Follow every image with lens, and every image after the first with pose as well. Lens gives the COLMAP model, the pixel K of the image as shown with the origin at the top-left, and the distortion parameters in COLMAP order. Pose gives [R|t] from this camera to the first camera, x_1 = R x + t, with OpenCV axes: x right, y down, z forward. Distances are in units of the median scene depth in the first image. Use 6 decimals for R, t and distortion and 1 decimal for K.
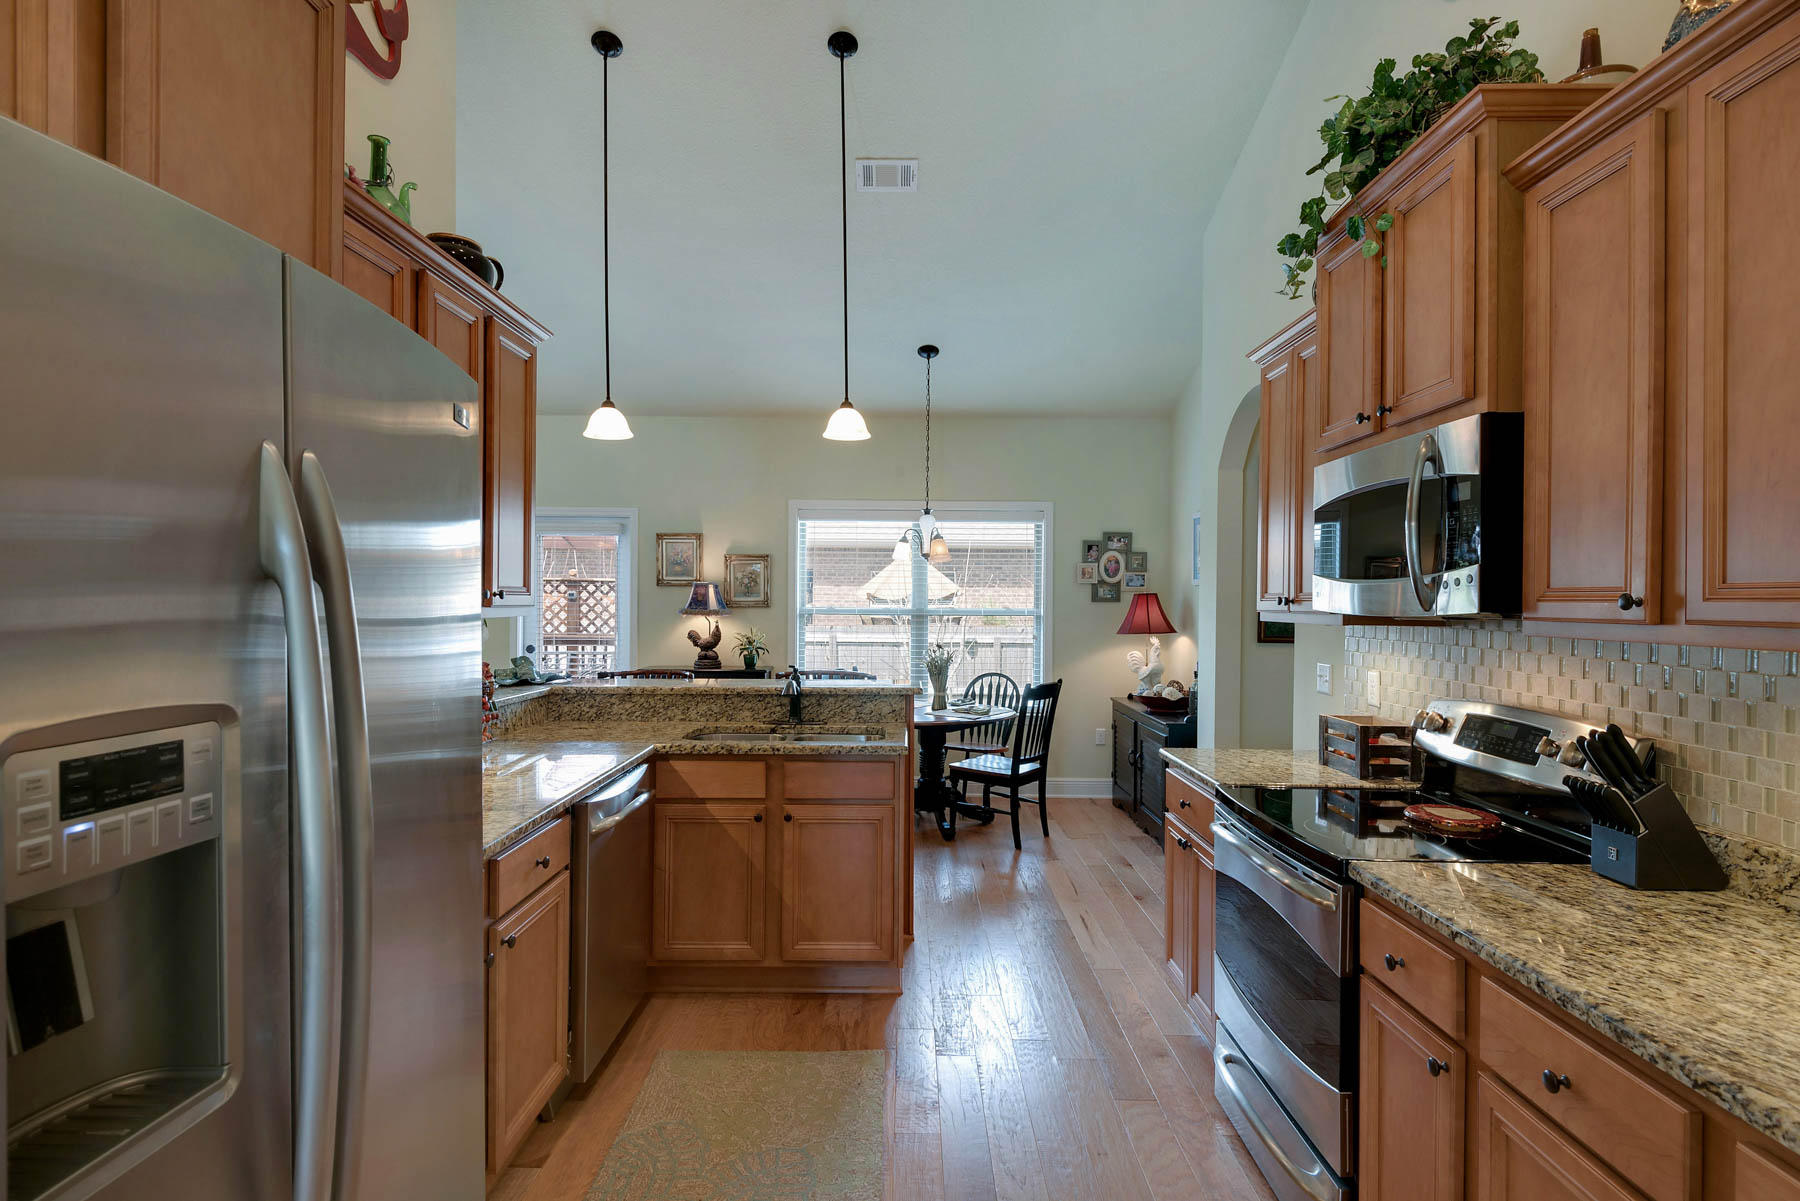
lens RADIAL K [[955.2, 0, 883.4], [0, 955.2, 609.5], [0, 0, 1]] dist [0.026117, -0.014320]
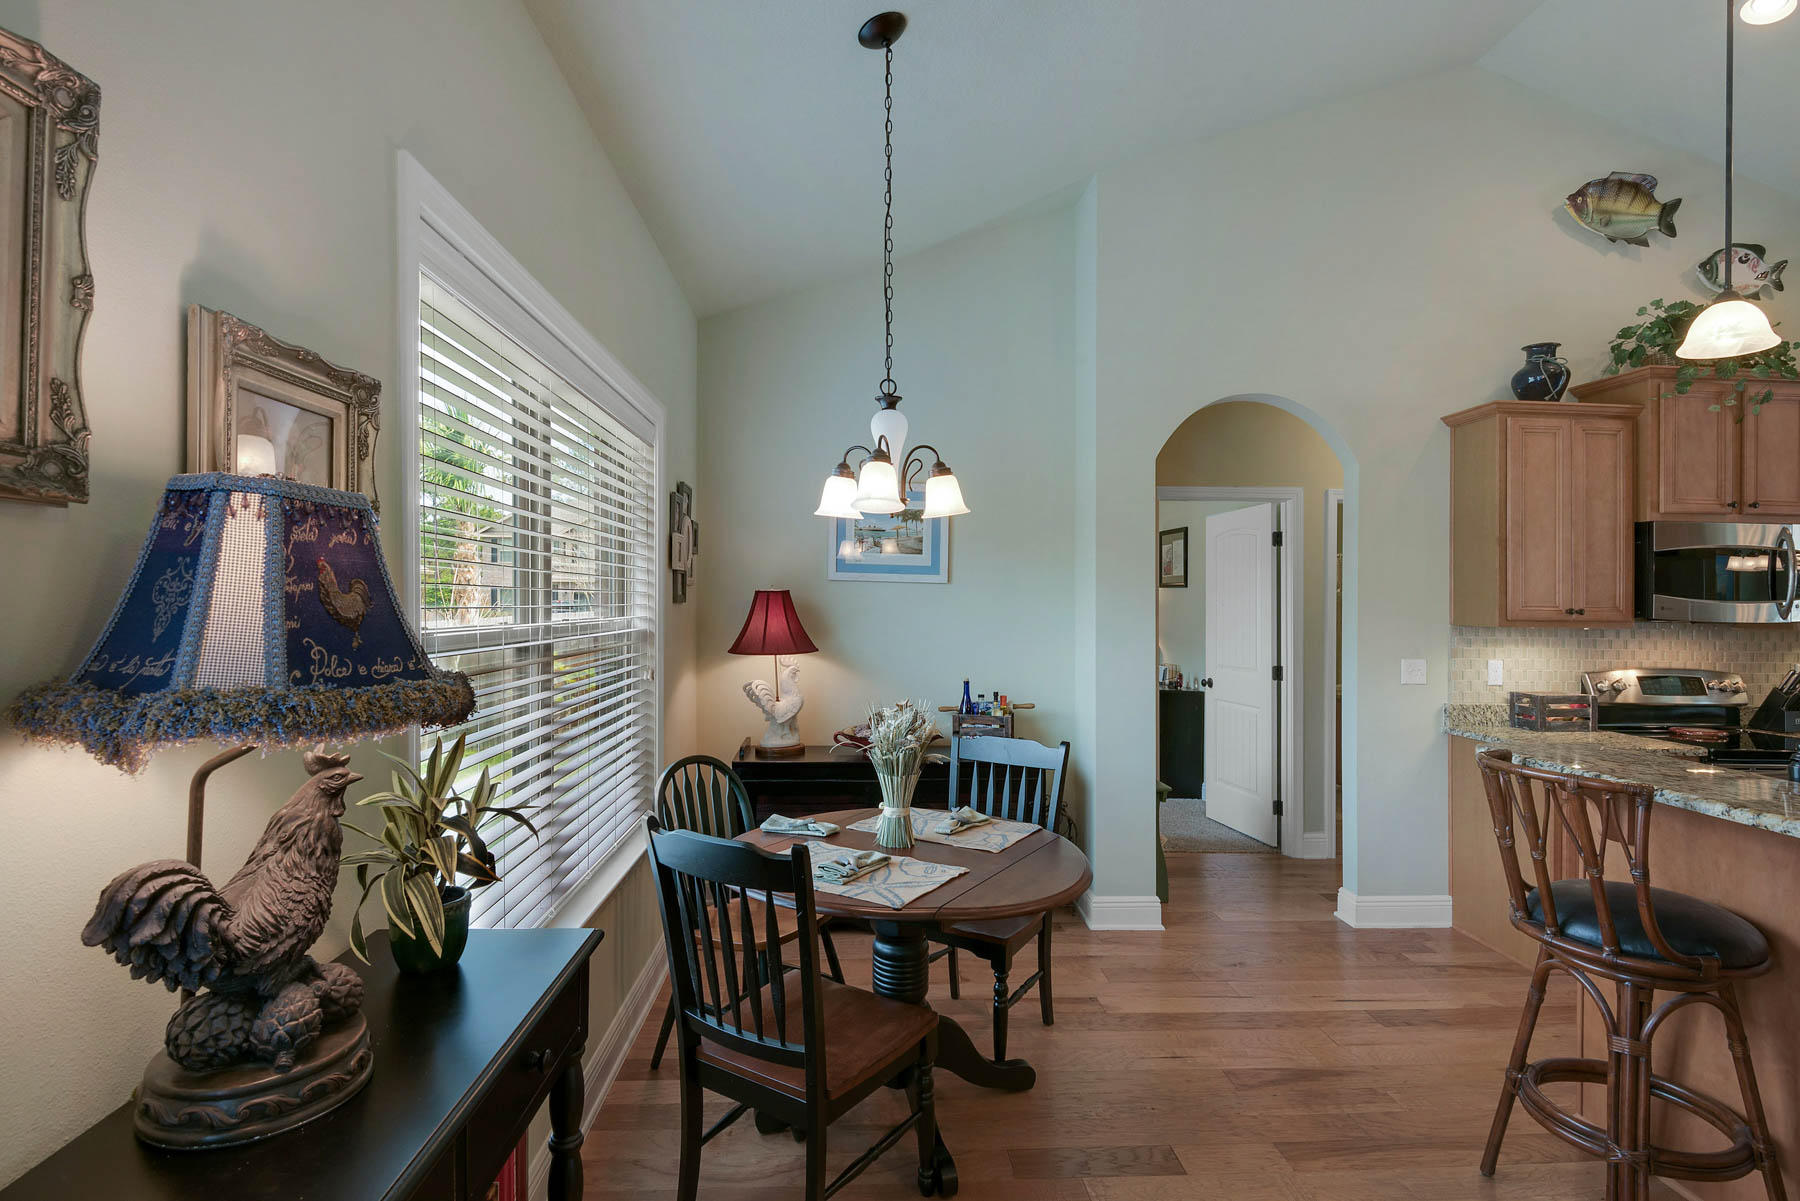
lens RADIAL K [[905.4, 0, 916.5], [0, 905.4, 593.6], [0, 0, 1]] dist [0.017756, -0.010332]
pose [[-0.085772, -0.000696, 0.996315, -0.475107], [-0.007230, 0.999974, 0.000076, -0.020737], [-0.996289, -0.007196, -0.085775, 1.345980]]
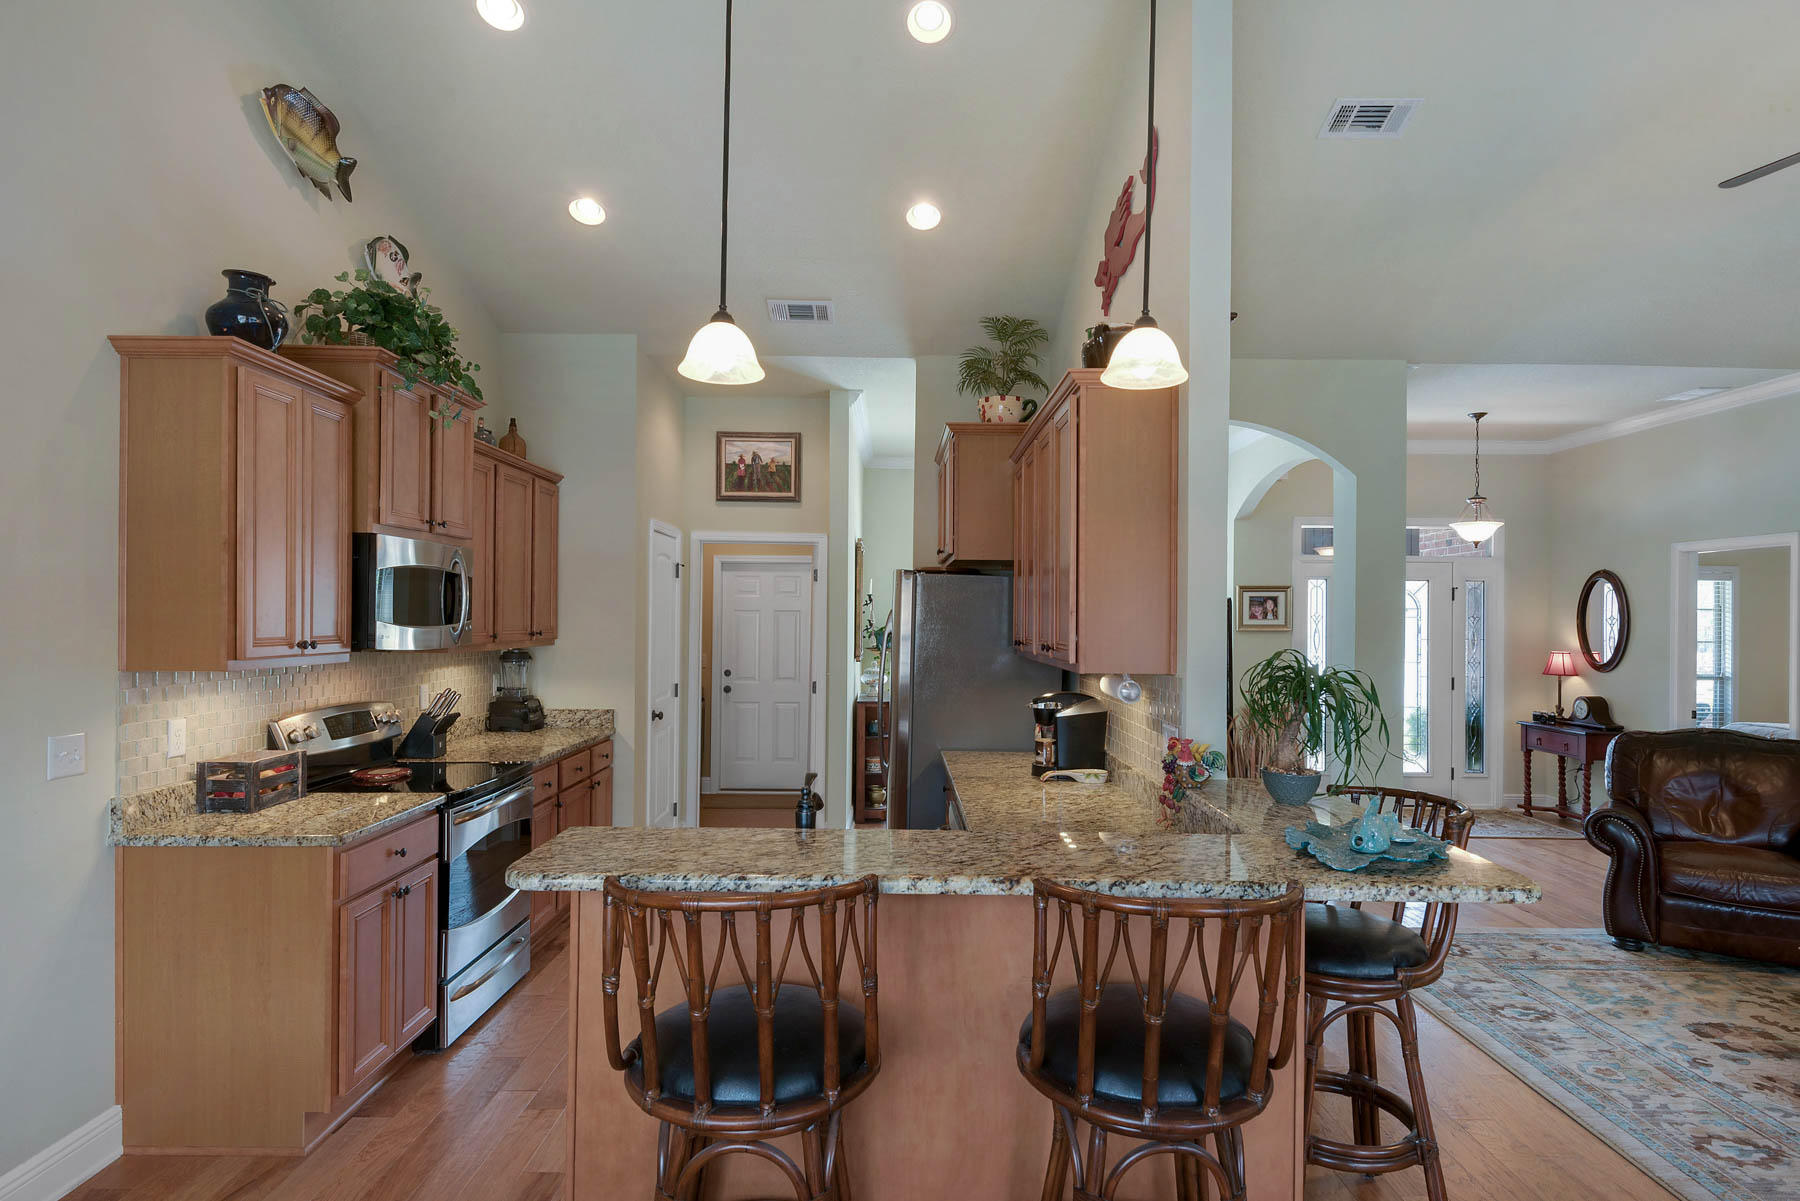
lens RADIAL K [[955.2, 0, 906.0], [0, 955.2, 599.4], [0, 0, 1]] dist [0.026117, -0.014320]
pose [[-0.999692, -0.018465, -0.016610, -0.109894], [-0.018273, 0.999765, -0.011643, -0.039256], [0.016821, -0.011336, -0.999794, 1.348807]]
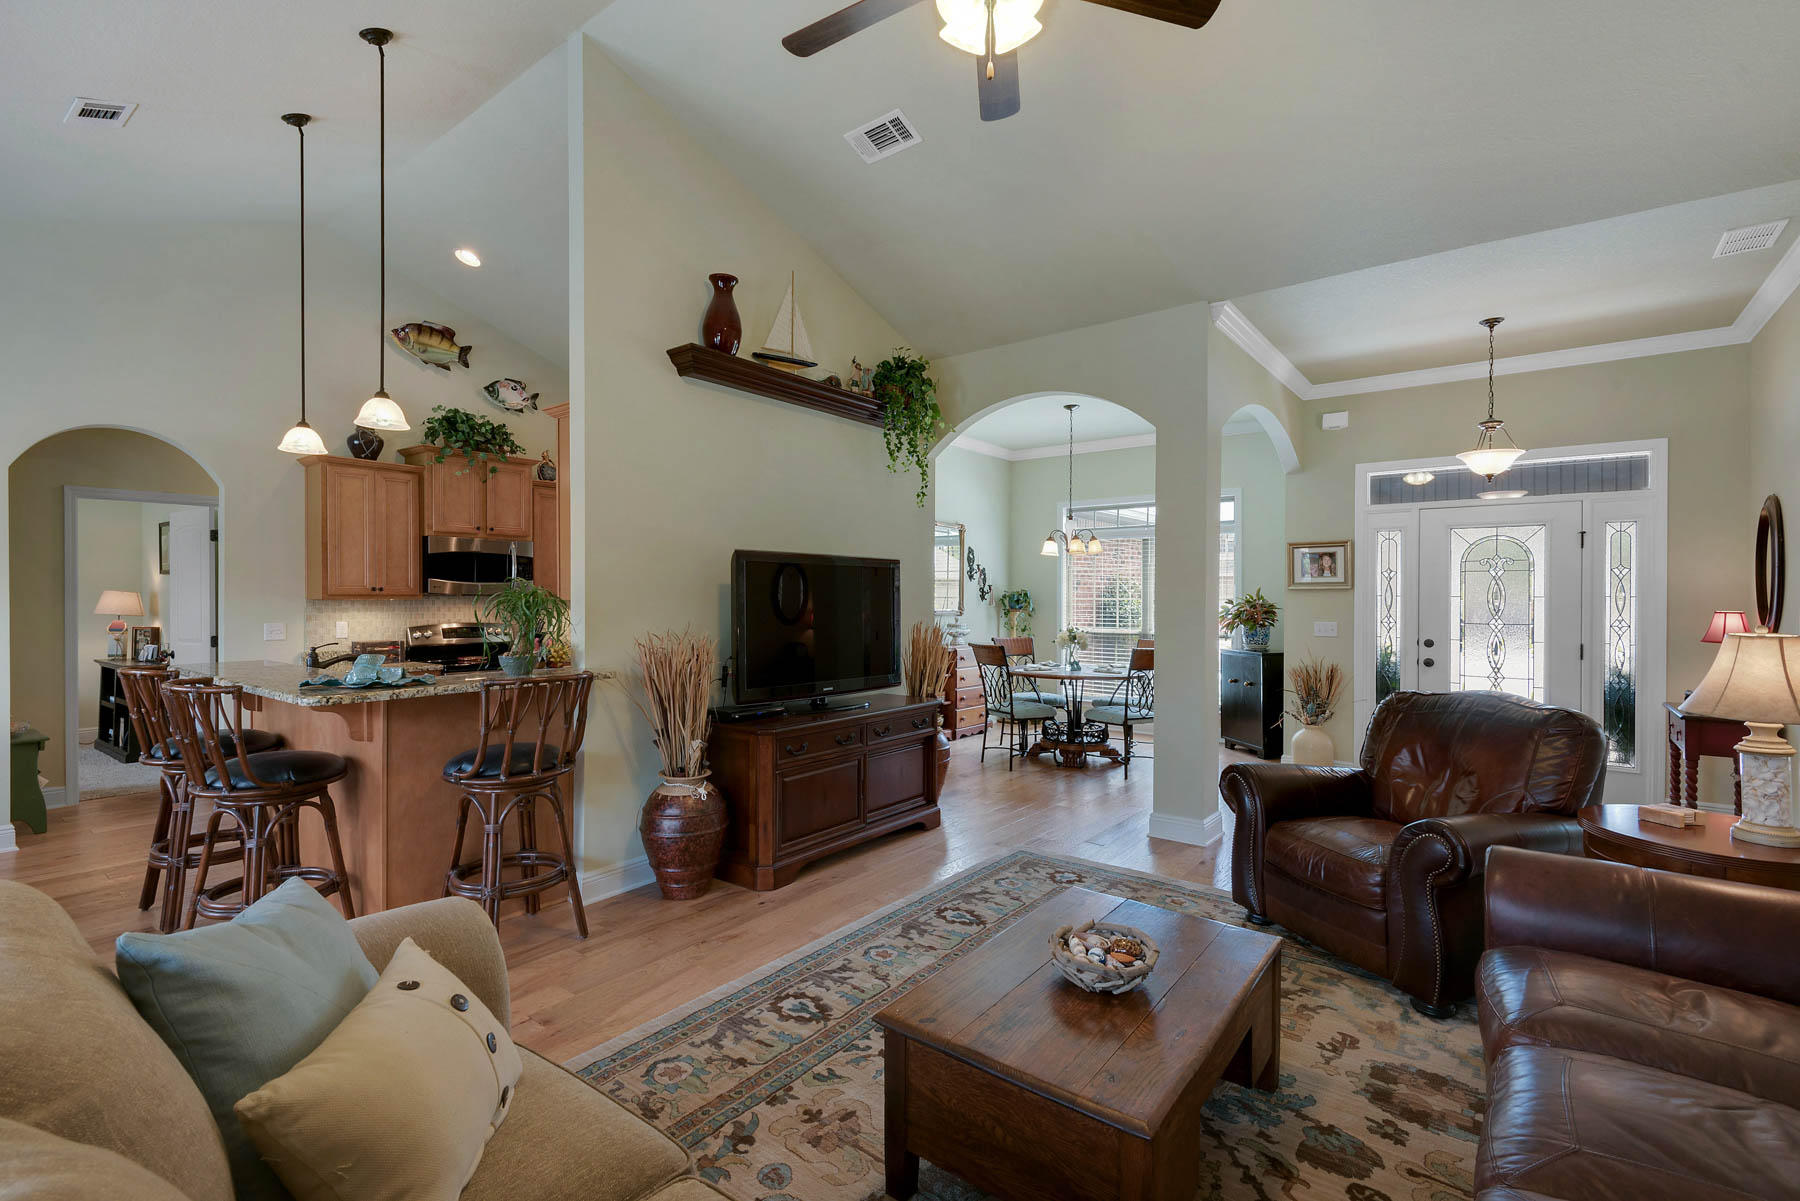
lens RADIAL K [[817.1, 0, 900.4], [0, 817.1, 592.1], [0, 0, 1]] dist [0.018251, -0.008933]
pose [[-0.793656, -0.008613, 0.608306, -1.049663], [-0.004358, 0.999955, 0.008472, -0.018110], [-0.608351, 0.004073, -0.793658, 1.179011]]
